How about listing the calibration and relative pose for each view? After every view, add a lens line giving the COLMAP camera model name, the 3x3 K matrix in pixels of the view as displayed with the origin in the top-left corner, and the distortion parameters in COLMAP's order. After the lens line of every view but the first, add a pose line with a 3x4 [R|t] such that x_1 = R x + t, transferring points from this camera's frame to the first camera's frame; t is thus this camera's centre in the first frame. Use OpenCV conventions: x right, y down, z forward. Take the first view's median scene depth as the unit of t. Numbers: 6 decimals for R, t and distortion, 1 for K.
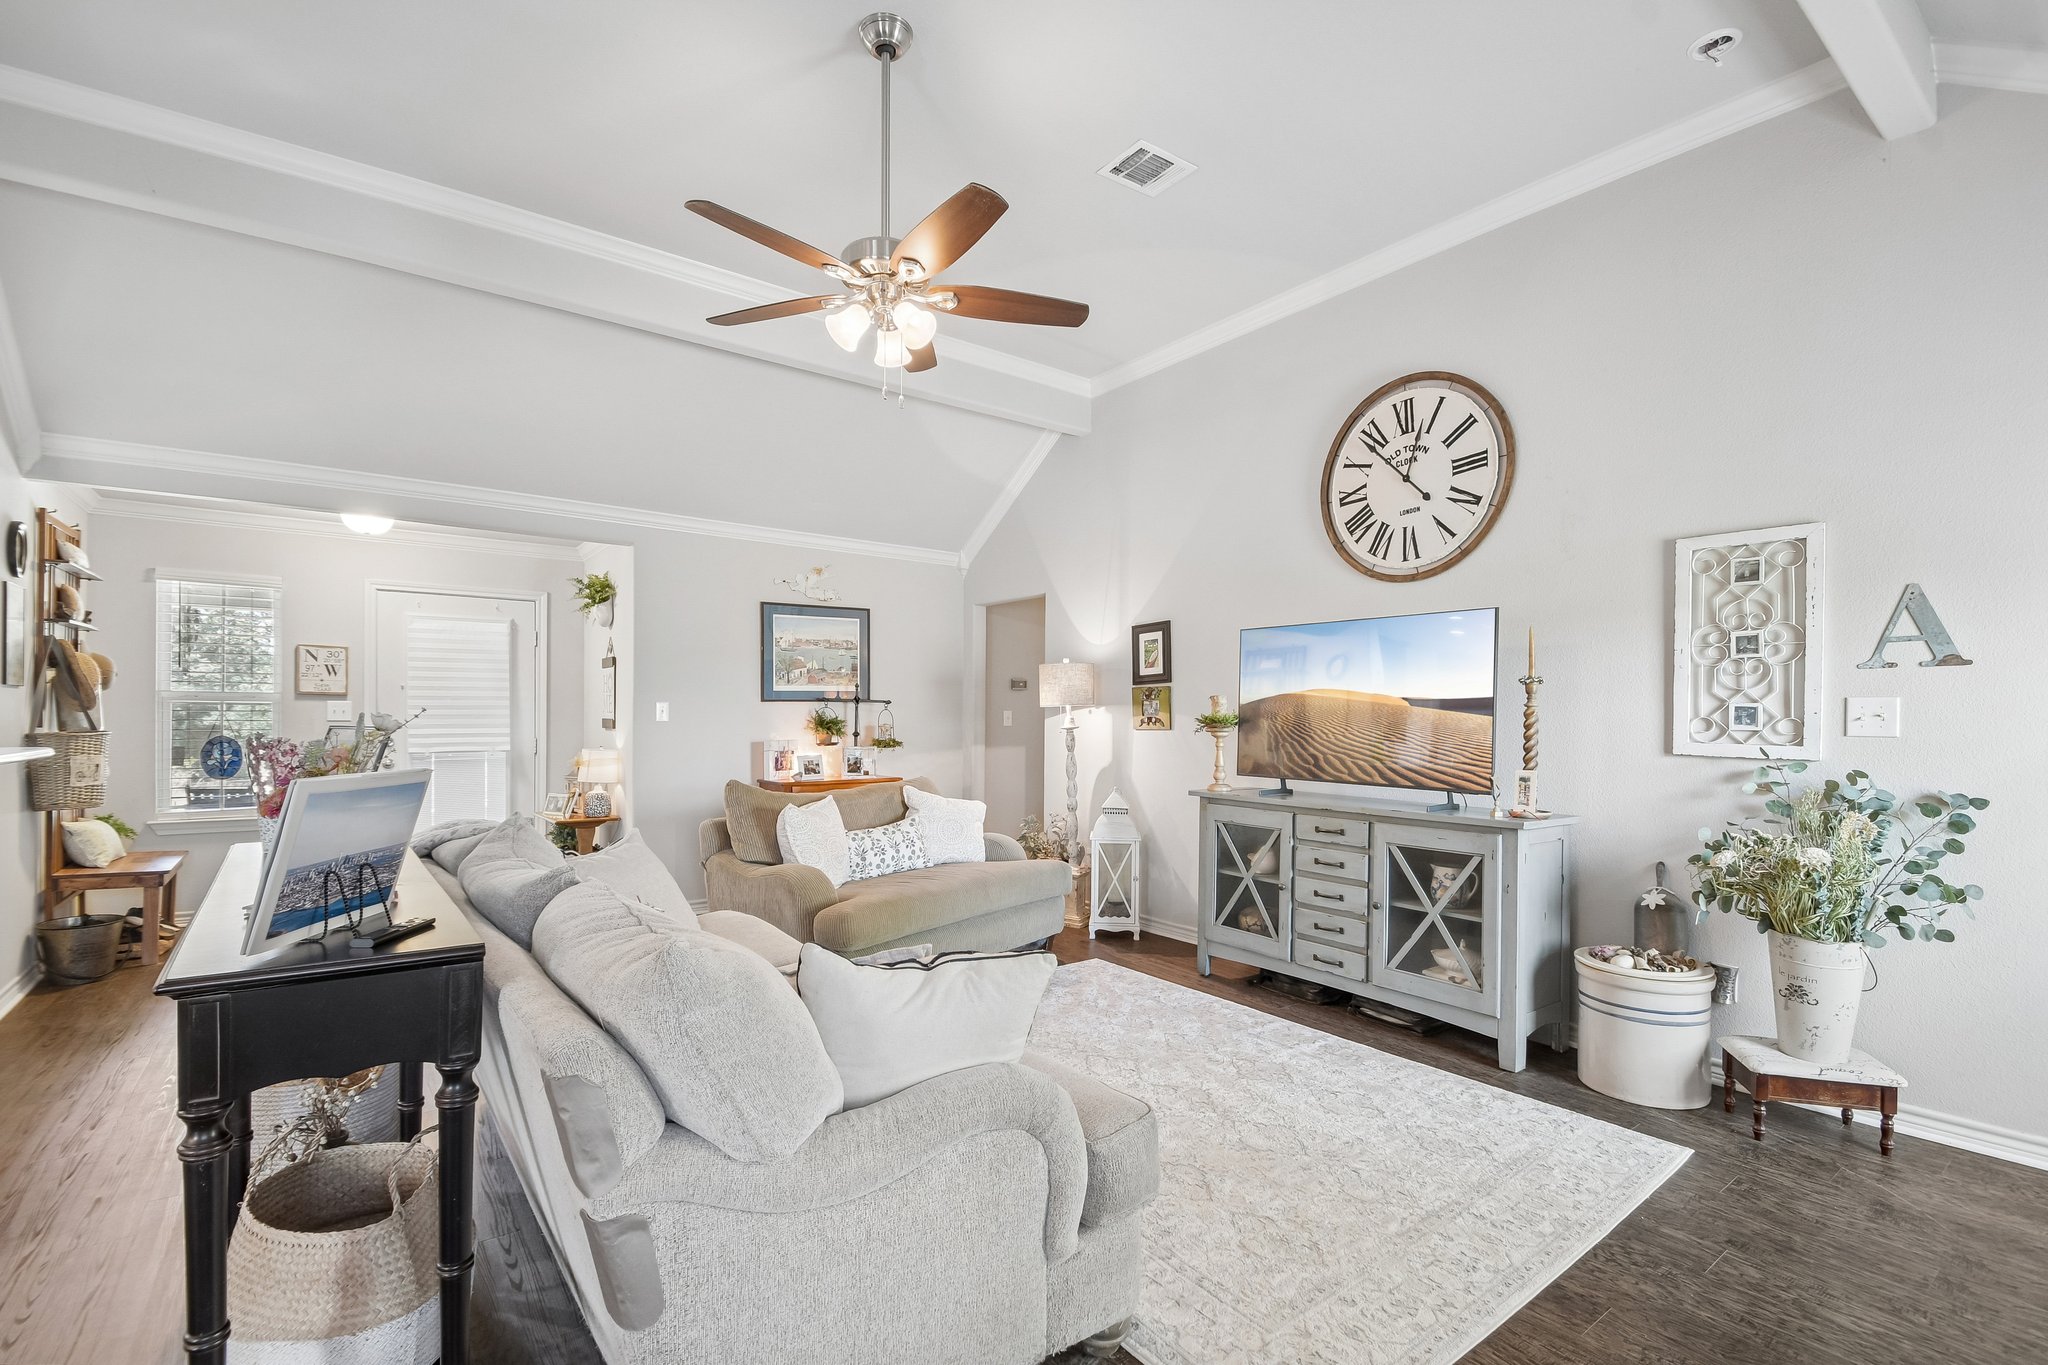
lens RADIAL K [[906.9, 0, 1029.1], [0, 906.9, 725.5], [0, 0, 1]] dist [0.004898, -0.010690]
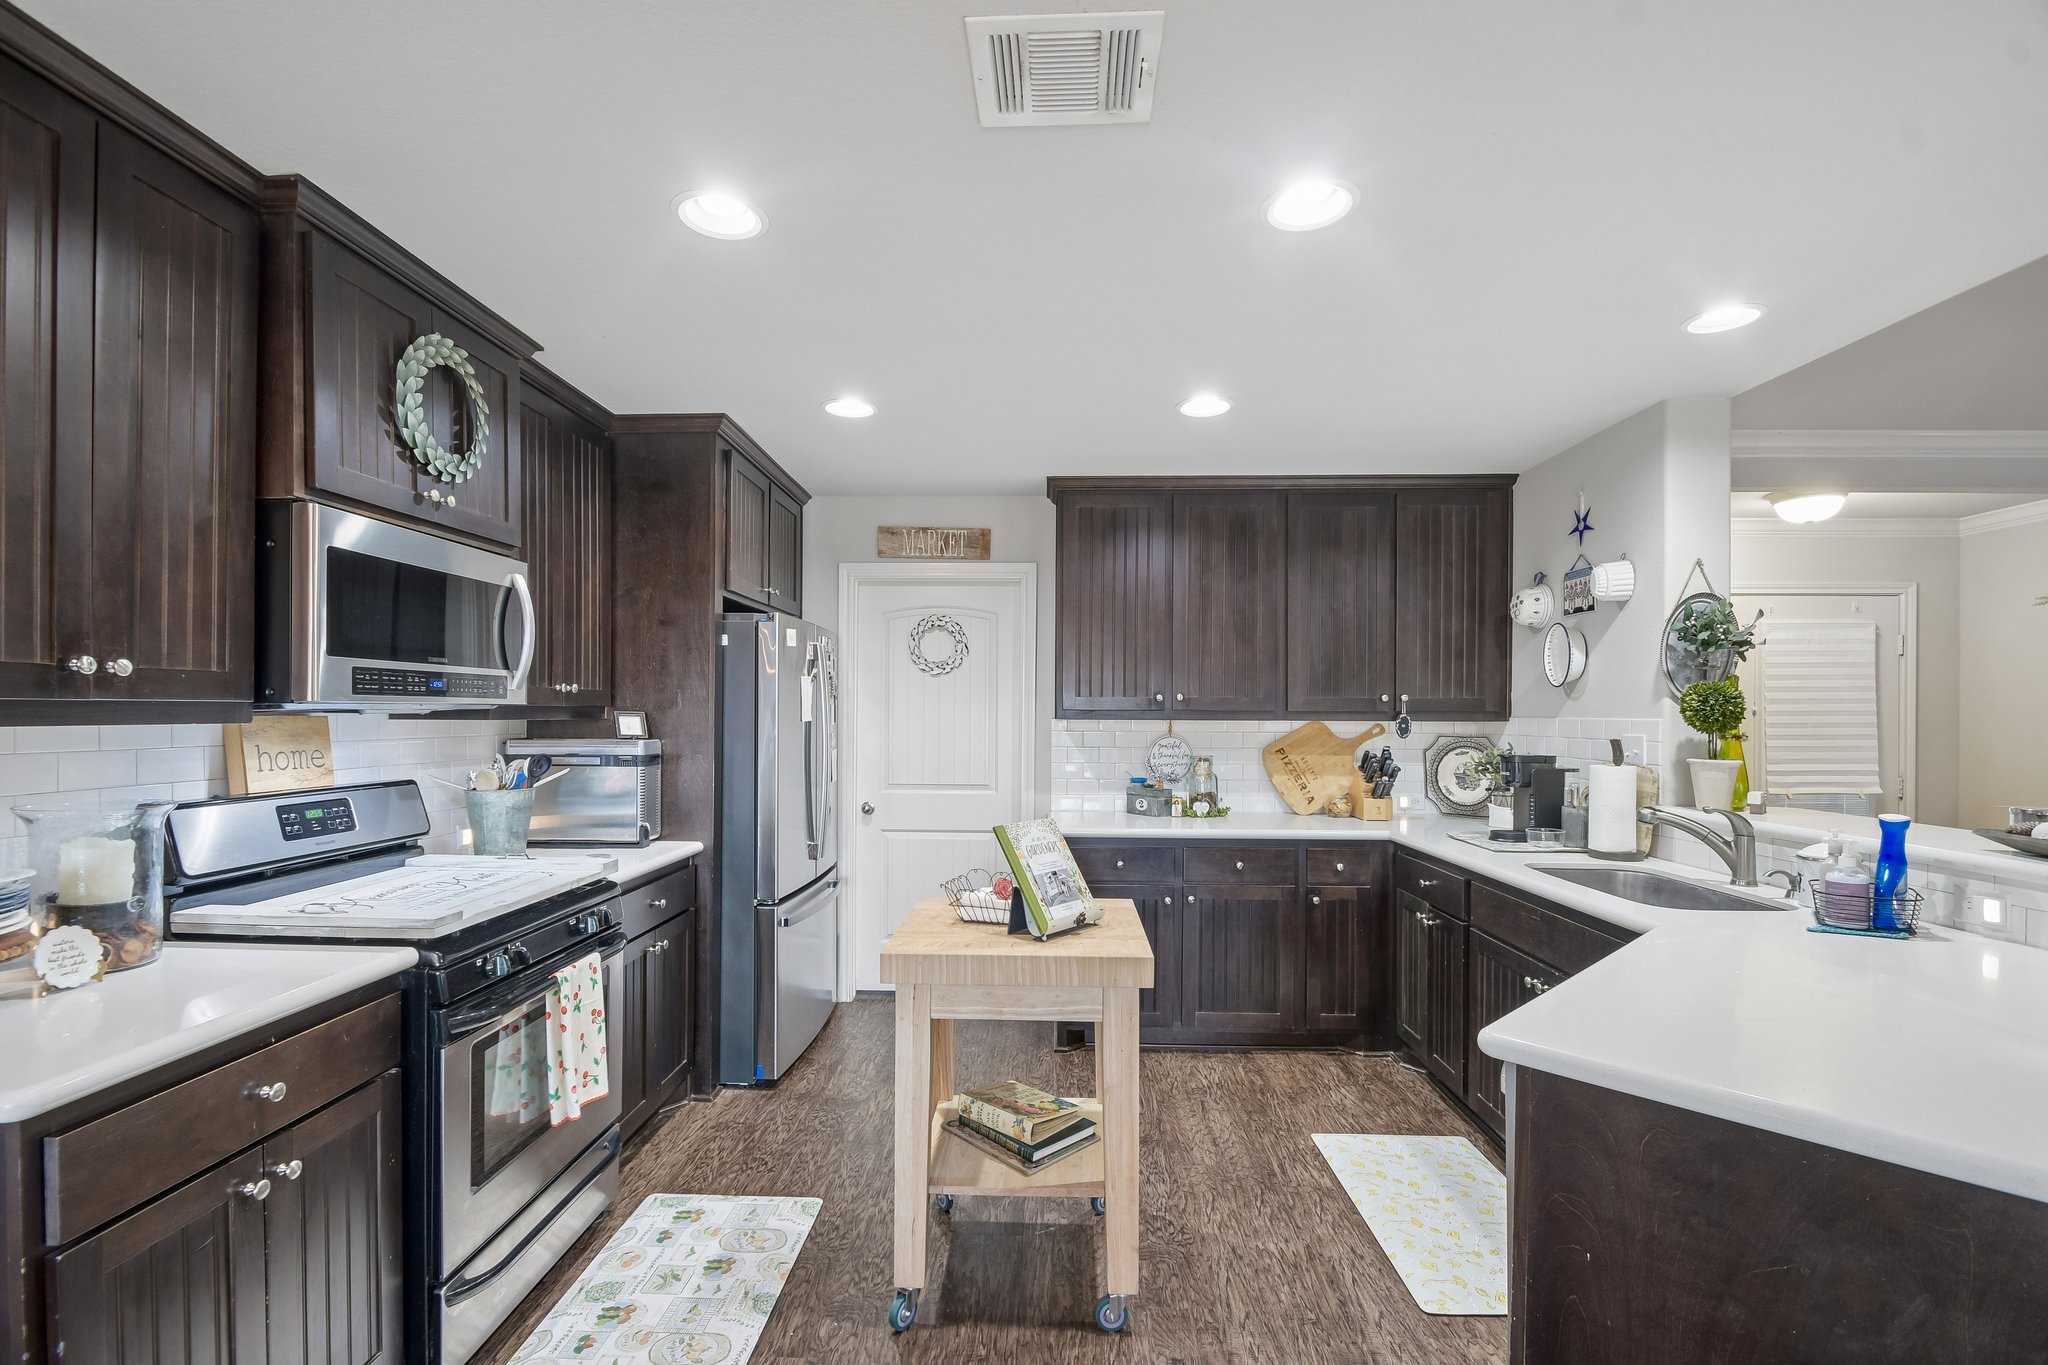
lens RADIAL K [[906.9, 0, 1017.2], [0, 906.9, 719.3], [0, 0, 1]] dist [0.004898, -0.010690]
pose [[0.773431, 0.002351, -0.633877, -0.908632], [-0.005515, 0.999980, -0.003021, -0.039493], [0.633857, 0.005832, 0.773428, -0.067037]]
